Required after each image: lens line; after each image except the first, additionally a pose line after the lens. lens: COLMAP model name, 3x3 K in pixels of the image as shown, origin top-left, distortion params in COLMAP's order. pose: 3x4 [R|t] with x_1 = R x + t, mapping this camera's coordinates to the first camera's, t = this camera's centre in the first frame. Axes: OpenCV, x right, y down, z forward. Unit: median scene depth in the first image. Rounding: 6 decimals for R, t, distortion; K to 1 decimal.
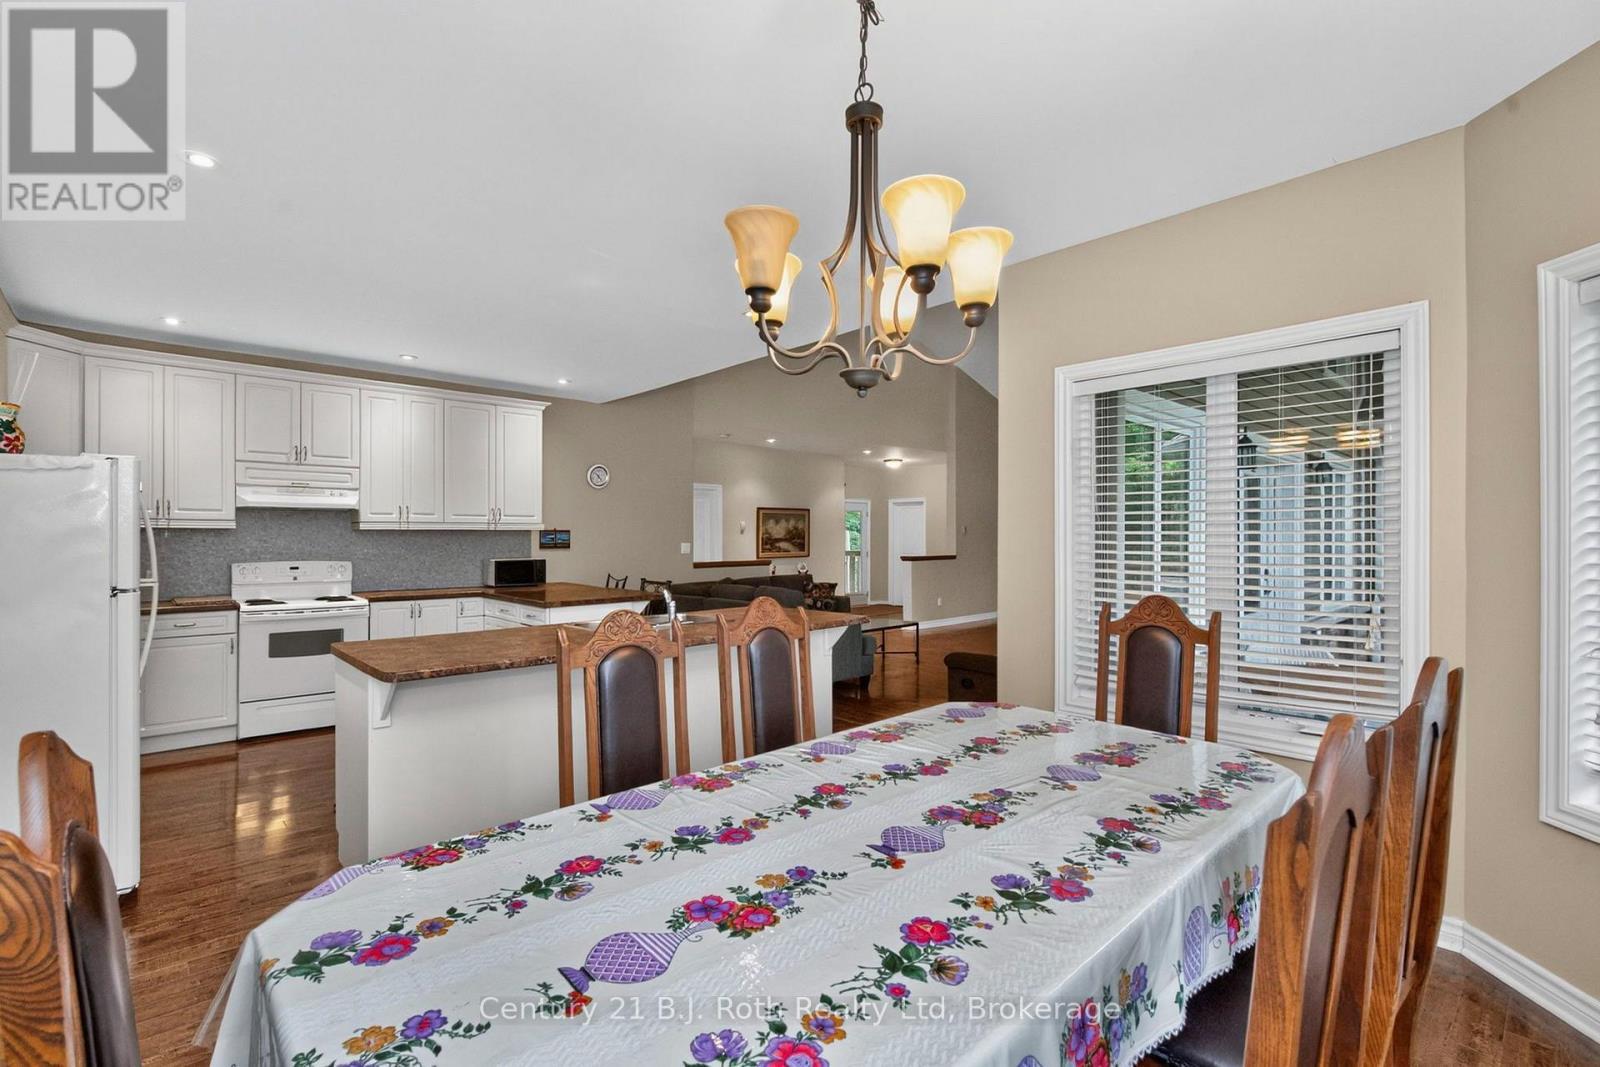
lens RADIAL K [[724.6, 0, 769.8], [0, 724.6, 538.3], [0, 0, 1]] dist [-0.005155, 0.001366]
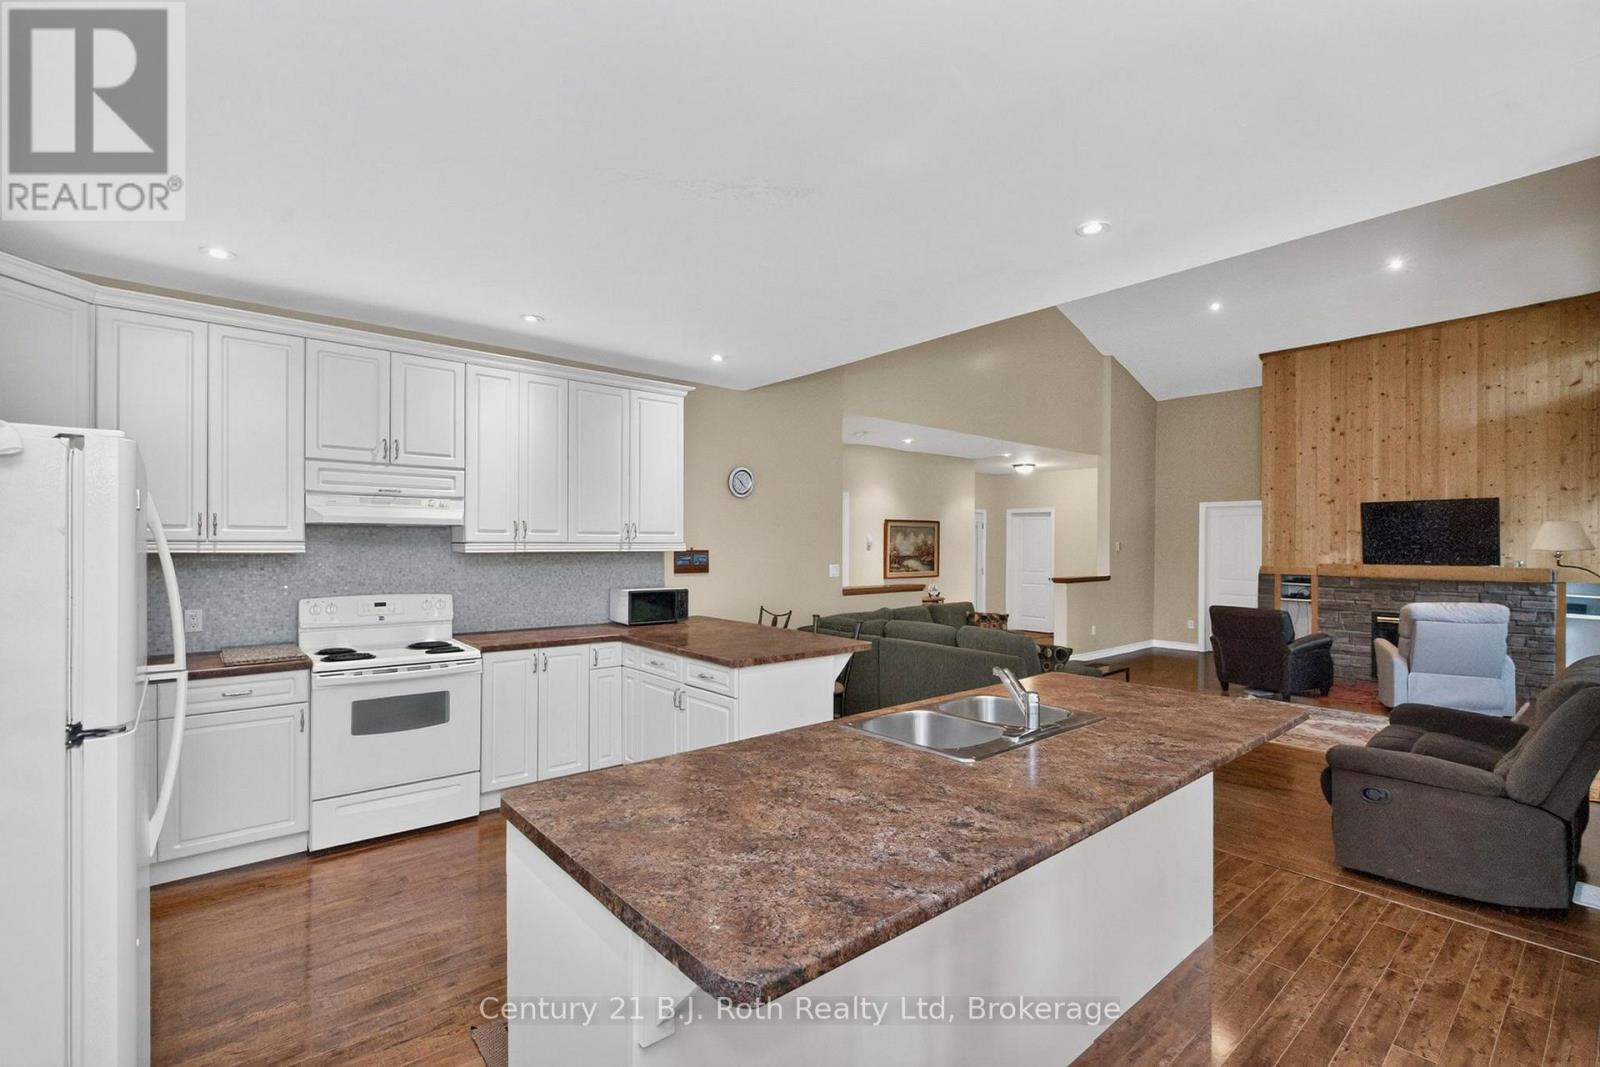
lens RADIAL K [[724.6, 0, 775.8], [0, 724.6, 551.3], [0, 0, 1]] dist [-0.005155, 0.001366]
pose [[0.999092, 0.005598, -0.042233, -0.204675], [-0.005298, 0.999960, 0.007197, -0.019406], [0.042272, -0.006967, 0.999082, 0.255587]]
